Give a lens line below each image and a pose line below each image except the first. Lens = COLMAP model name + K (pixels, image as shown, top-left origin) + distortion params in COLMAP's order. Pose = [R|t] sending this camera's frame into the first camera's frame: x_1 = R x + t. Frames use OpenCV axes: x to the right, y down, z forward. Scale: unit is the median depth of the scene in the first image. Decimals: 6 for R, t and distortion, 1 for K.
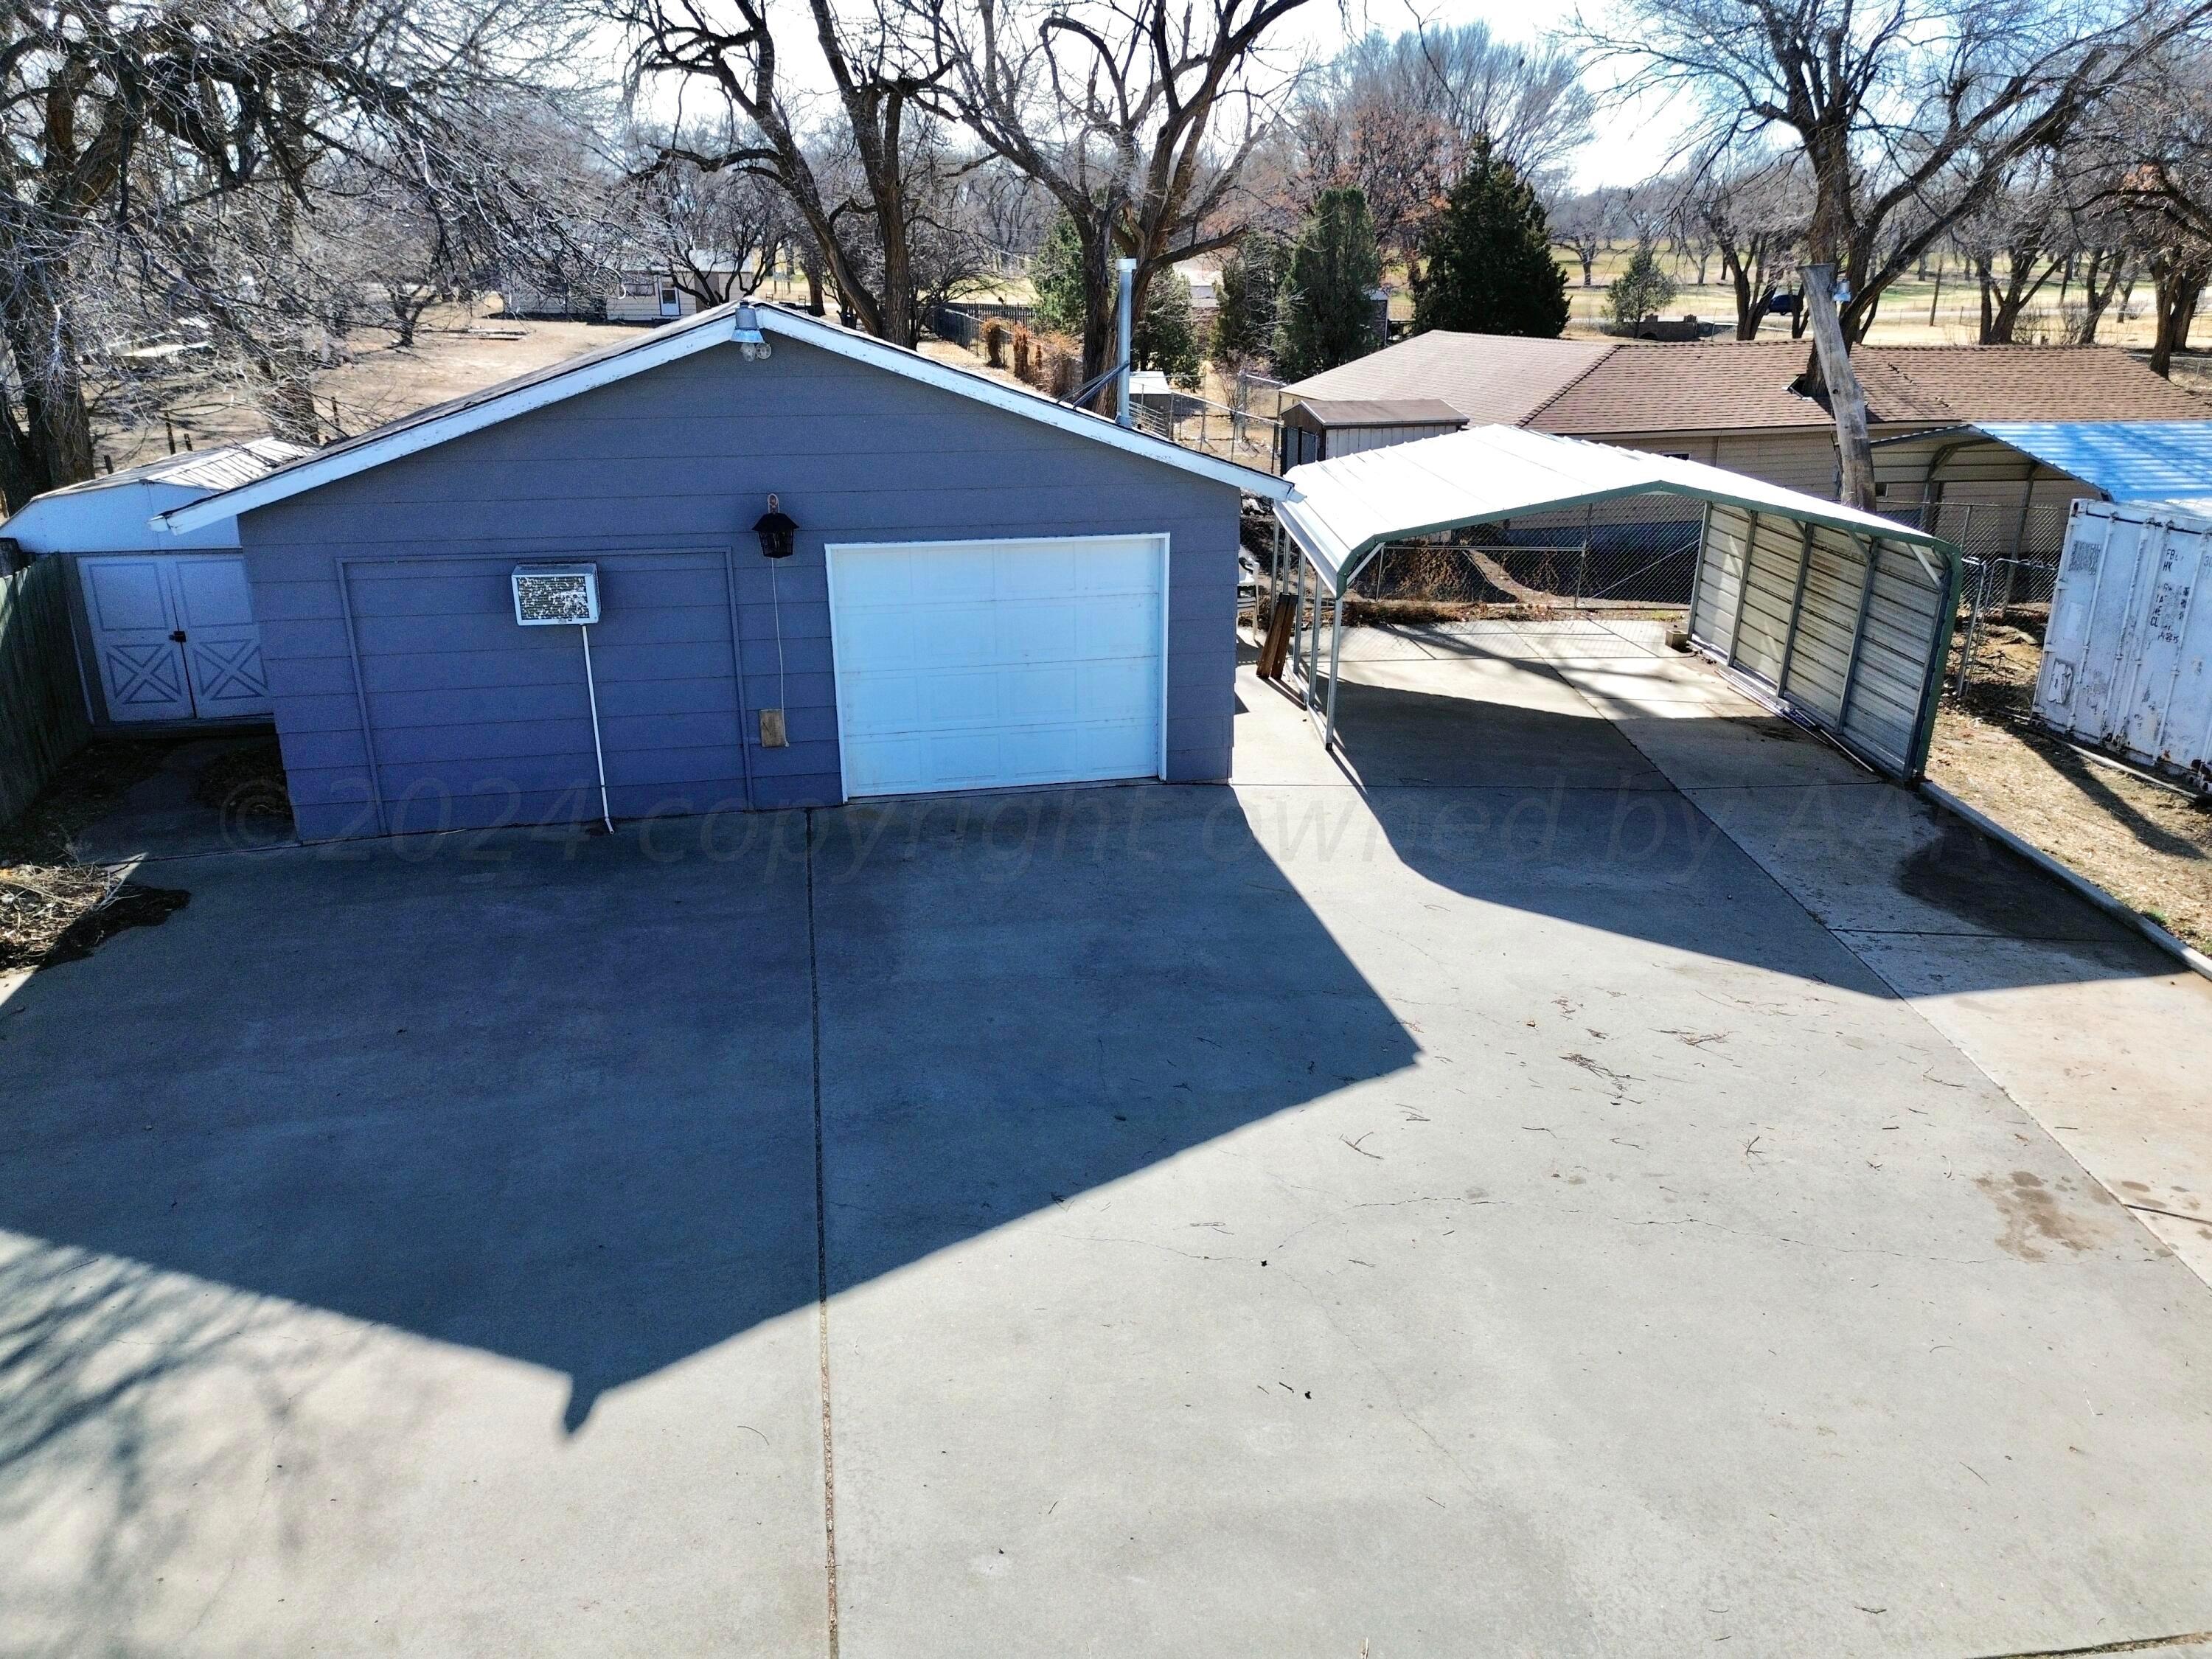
lens RADIAL K [[1548.1, 0, 1099.7], [0, 1548.1, 847.6], [0, 0, 1]] dist [0.082765, -0.073618]
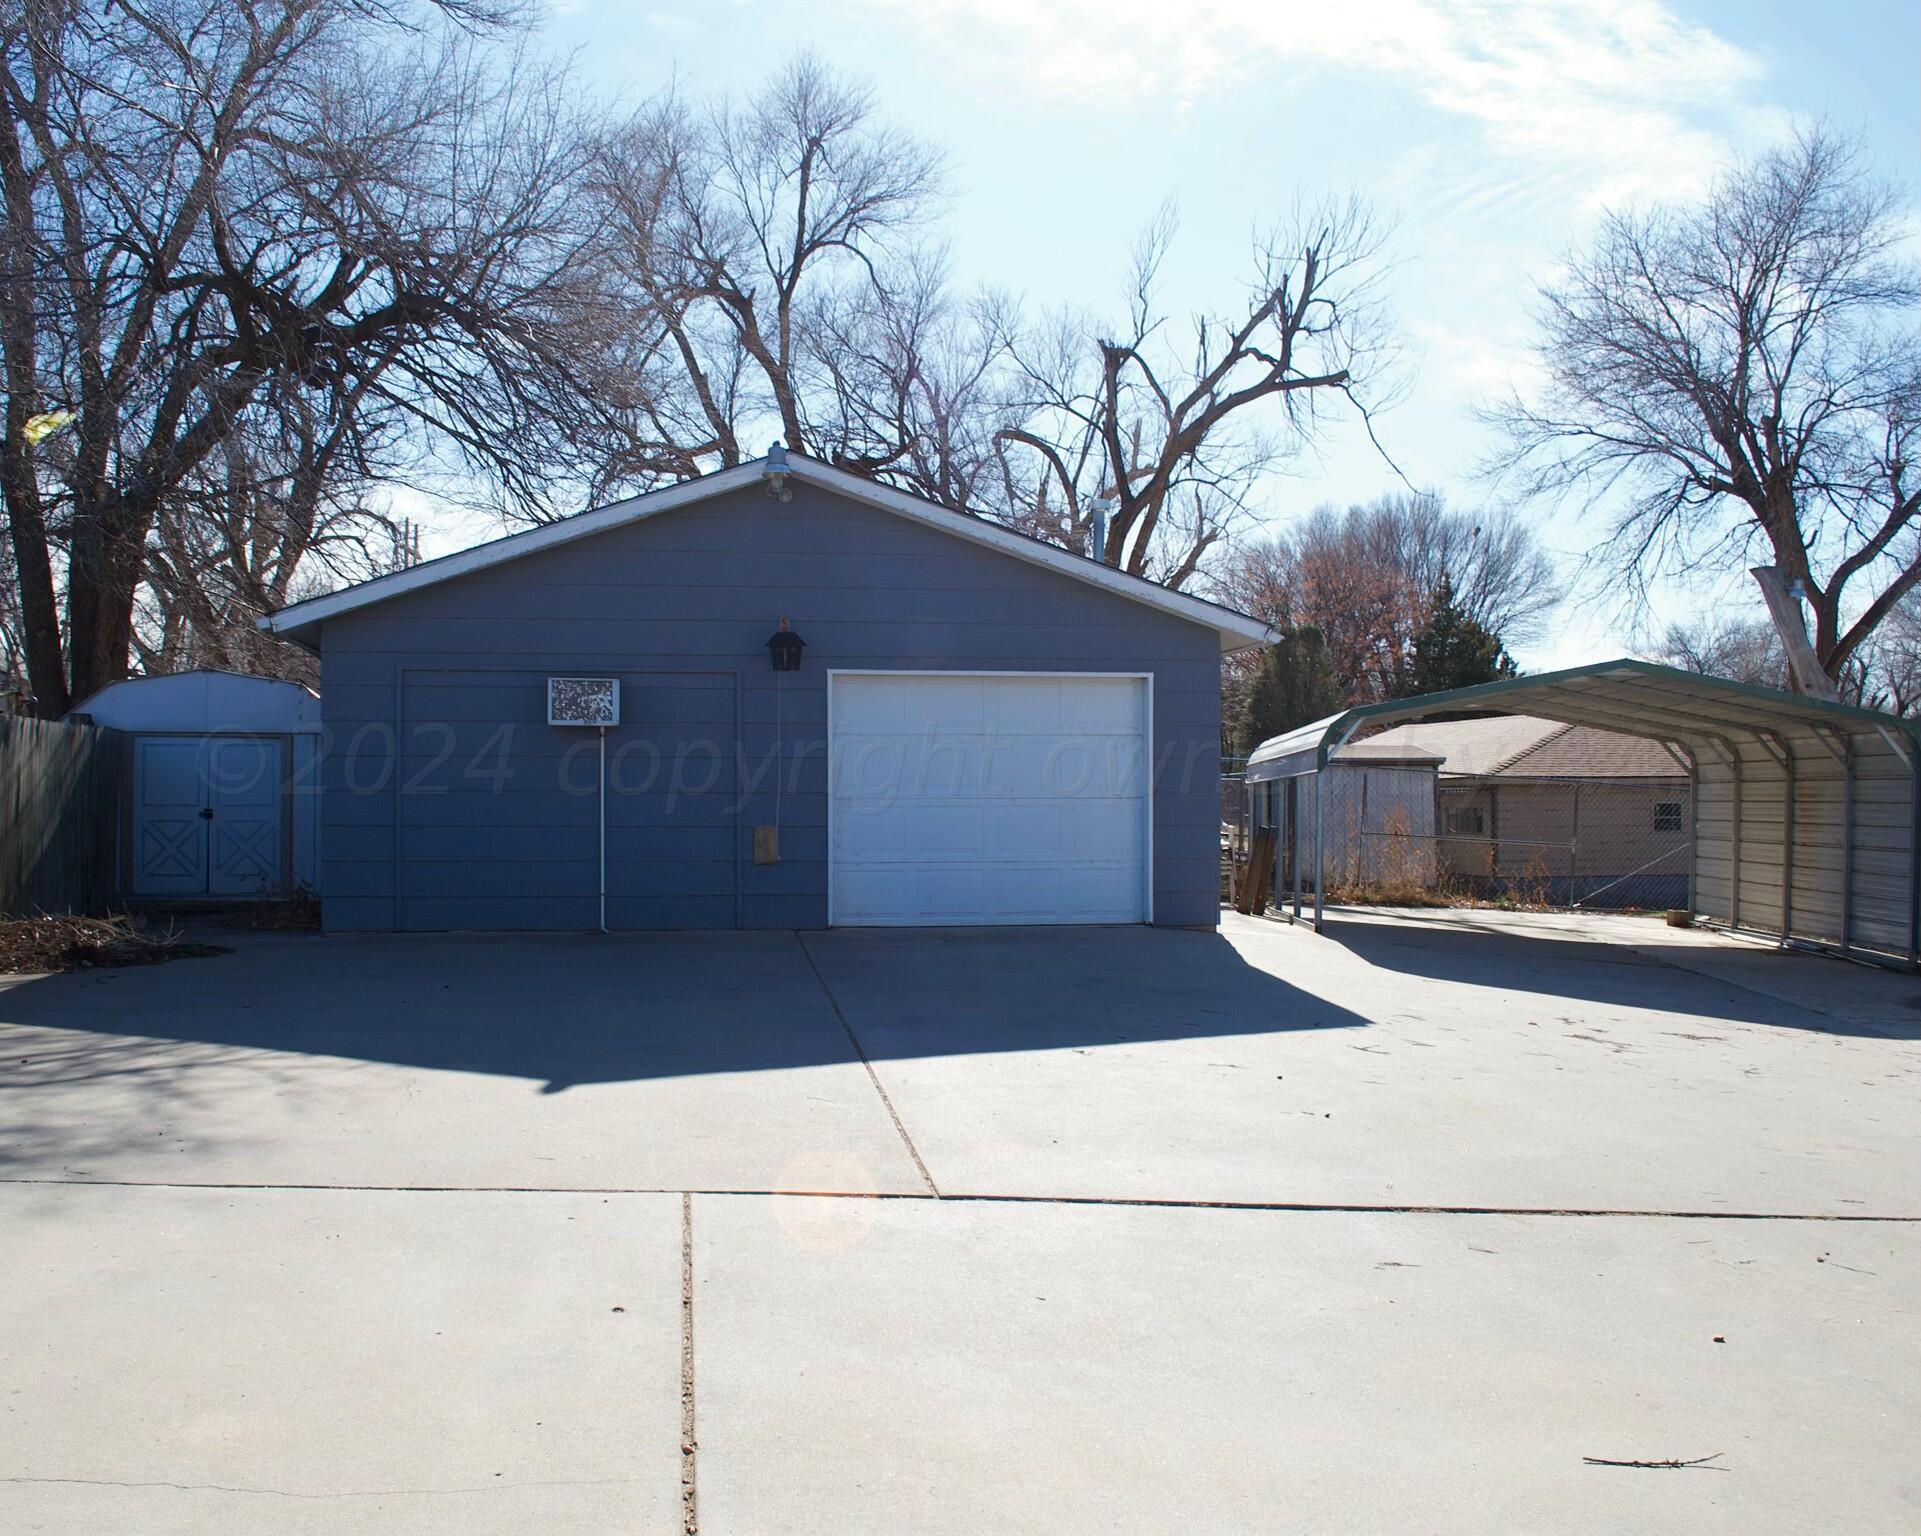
lens RADIAL K [[1822.7, 0, 909.9], [0, 1822.7, 766.9], [0, 0, 1]] dist [-0.150286, 0.265180]
pose [[0.997562, 0.002197, -0.069753, -0.012945], [-0.025530, 0.941708, -0.335460, 0.107017], [0.064950, 0.336423, 0.939469, -0.052387]]
